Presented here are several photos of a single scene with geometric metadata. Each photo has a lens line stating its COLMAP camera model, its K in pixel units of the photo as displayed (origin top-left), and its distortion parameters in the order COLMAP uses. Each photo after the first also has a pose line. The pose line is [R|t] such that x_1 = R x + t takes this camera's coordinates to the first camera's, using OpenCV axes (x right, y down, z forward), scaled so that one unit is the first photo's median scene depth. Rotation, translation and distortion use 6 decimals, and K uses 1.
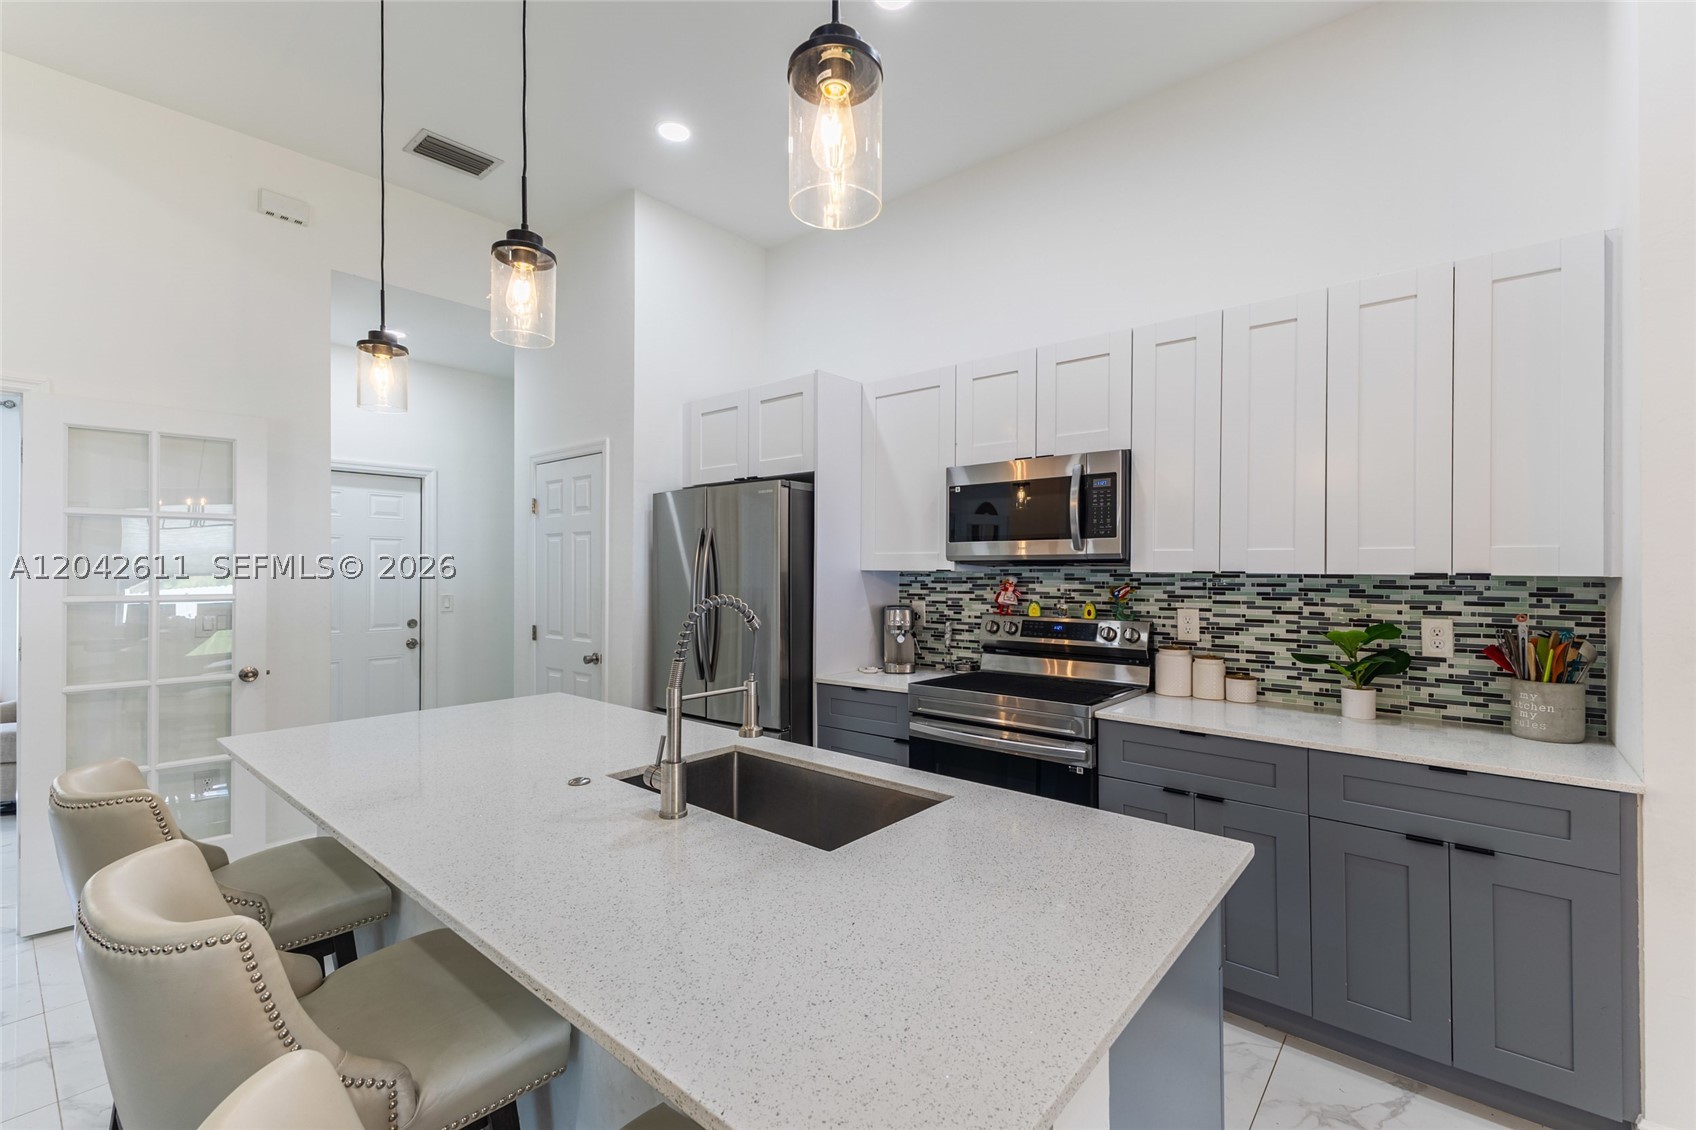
lens RADIAL K [[725.9, 0, 852.3], [0, 725.9, 564.6], [0, 0, 1]] dist [0.013556, -0.004027]
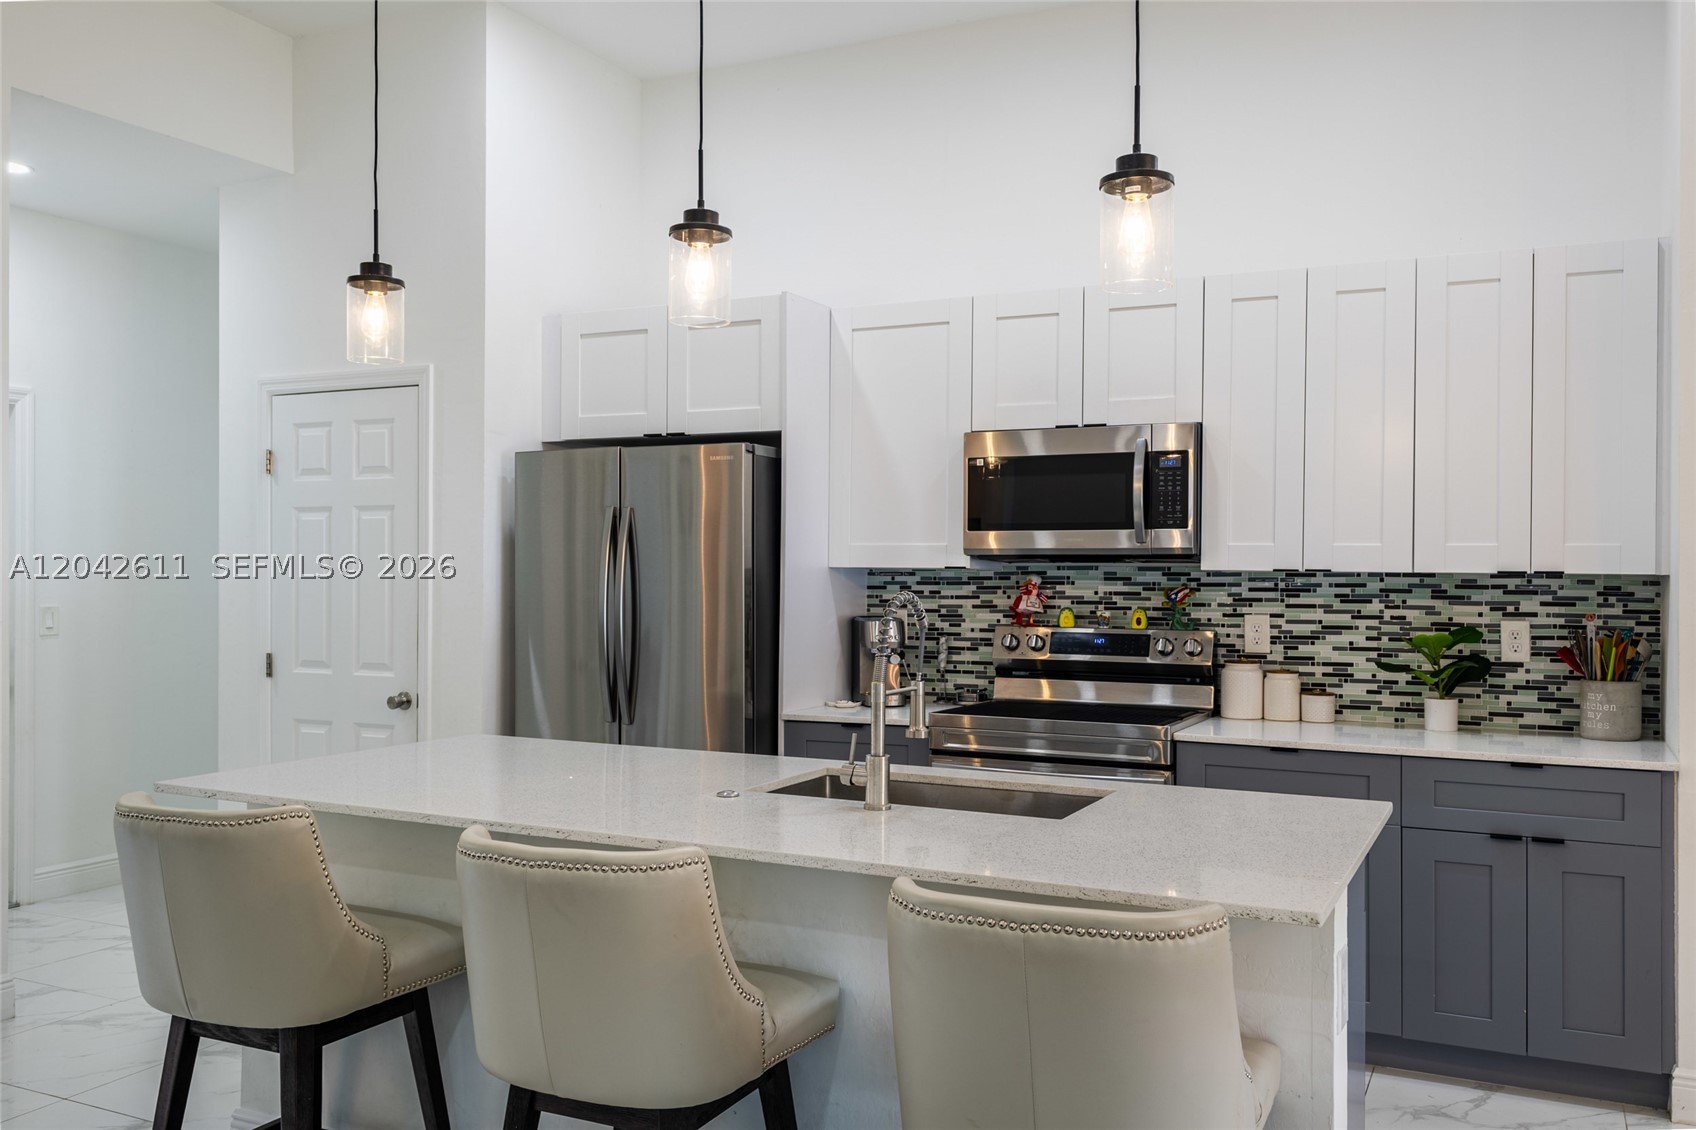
lens RADIAL K [[1382.9, 0, 851.1], [0, 1382.9, 562.7], [0, 0, 1]] dist [0.008372, -0.024602]
pose [[0.971351, 0.003953, 0.237618, -0.372102], [-0.004815, 0.999984, 0.003046, -0.000764], [-0.237602, -0.004103, 0.971354, -0.430701]]
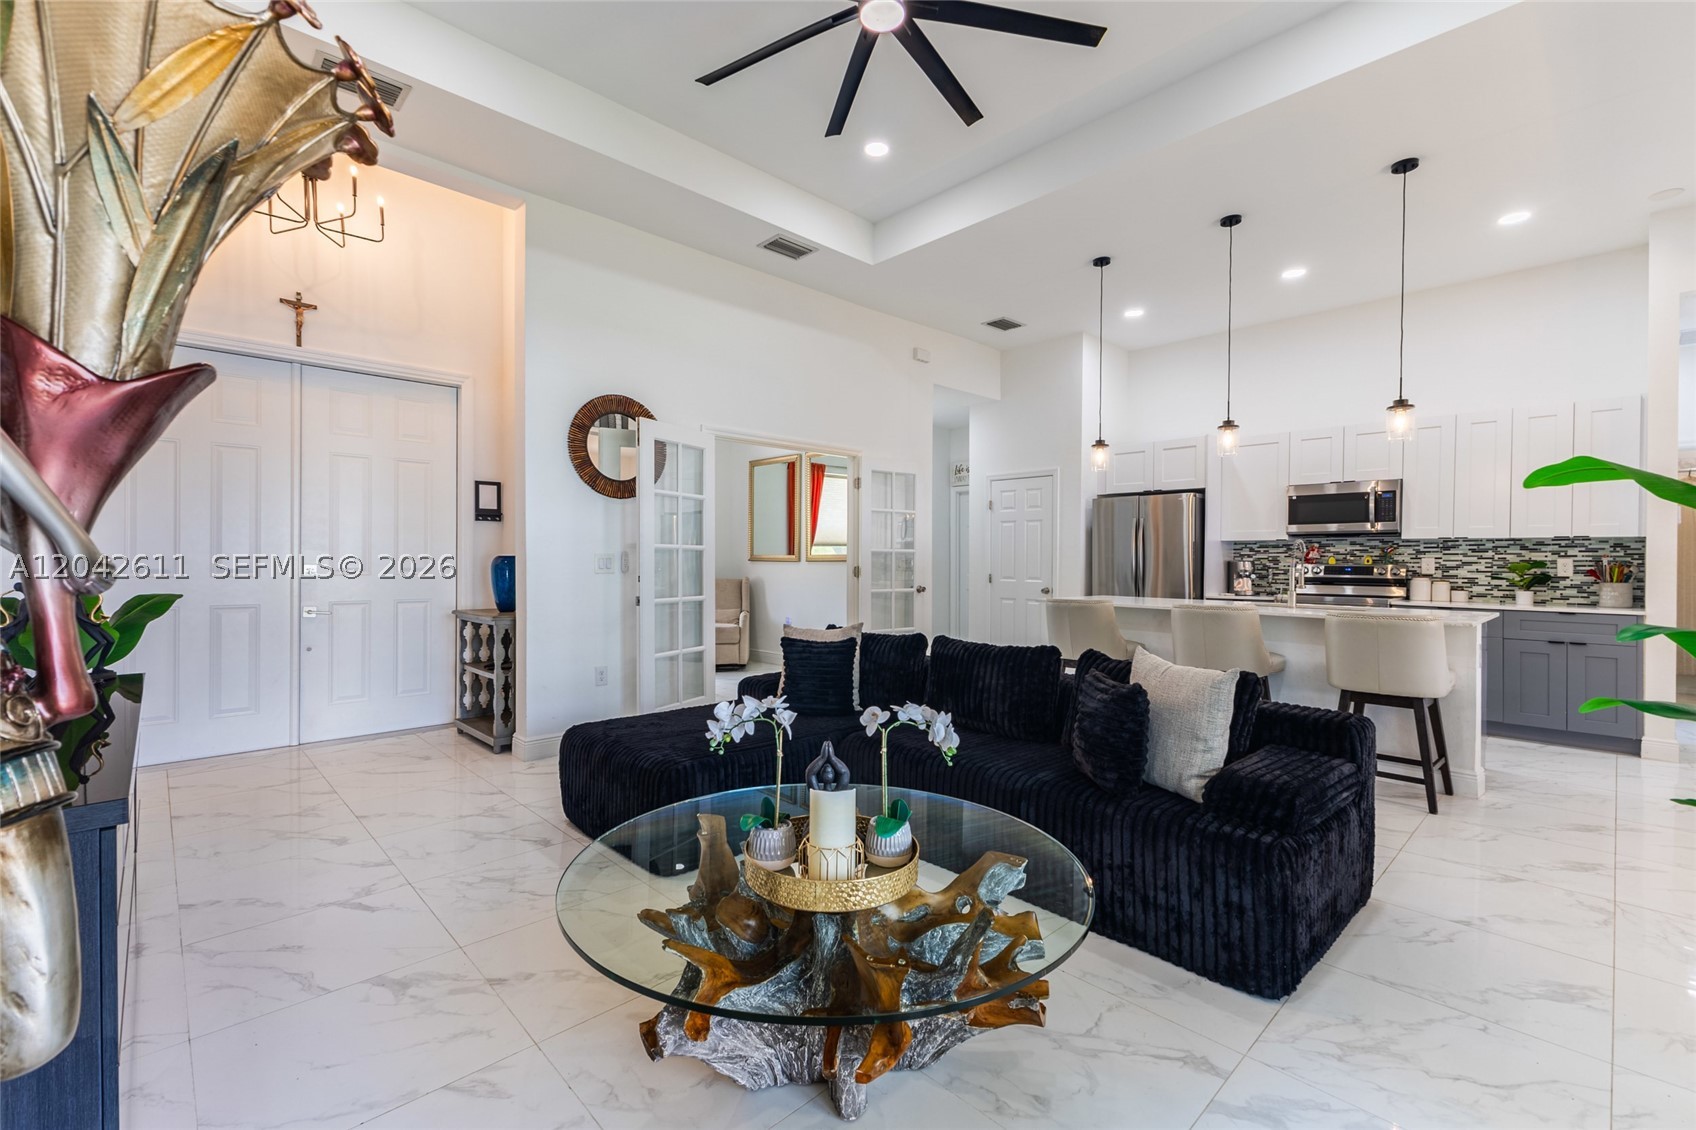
lens RADIAL K [[725.9, 0, 850.1], [0, 725.9, 562.8], [0, 0, 1]] dist [0.013556, -0.004027]
pose [[0.993703, 0.006646, -0.111853, -0.909428], [-0.005600, 0.999938, 0.009666, 0.065754], [0.111911, -0.008978, 0.993678, -1.193467]]
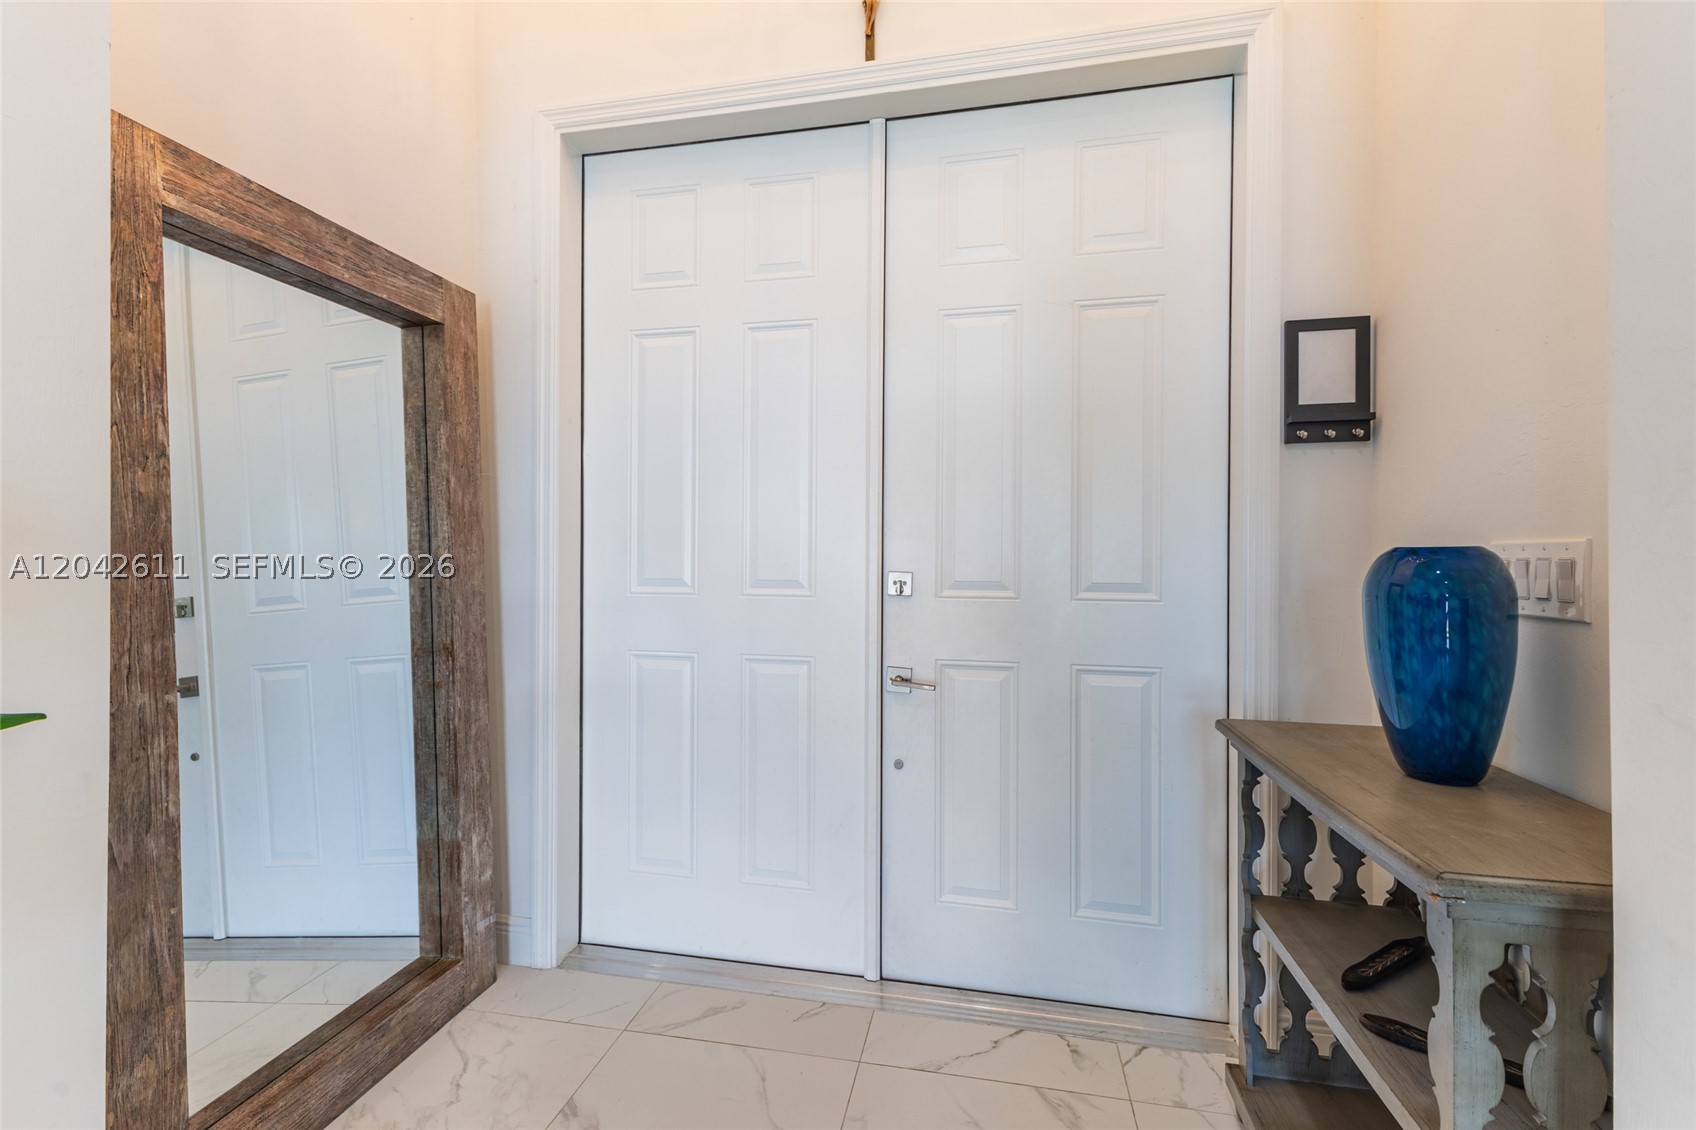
lens RADIAL K [[725.9, 0, 856.0], [0, 725.9, 568.0], [0, 0, 1]] dist [0.013556, -0.004027]
pose [[0.475861, 0.004451, -0.879509, -1.713020], [-0.000638, 0.999989, 0.004715, 0.084970], [0.879520, -0.001682, 0.475858, -0.046539]]
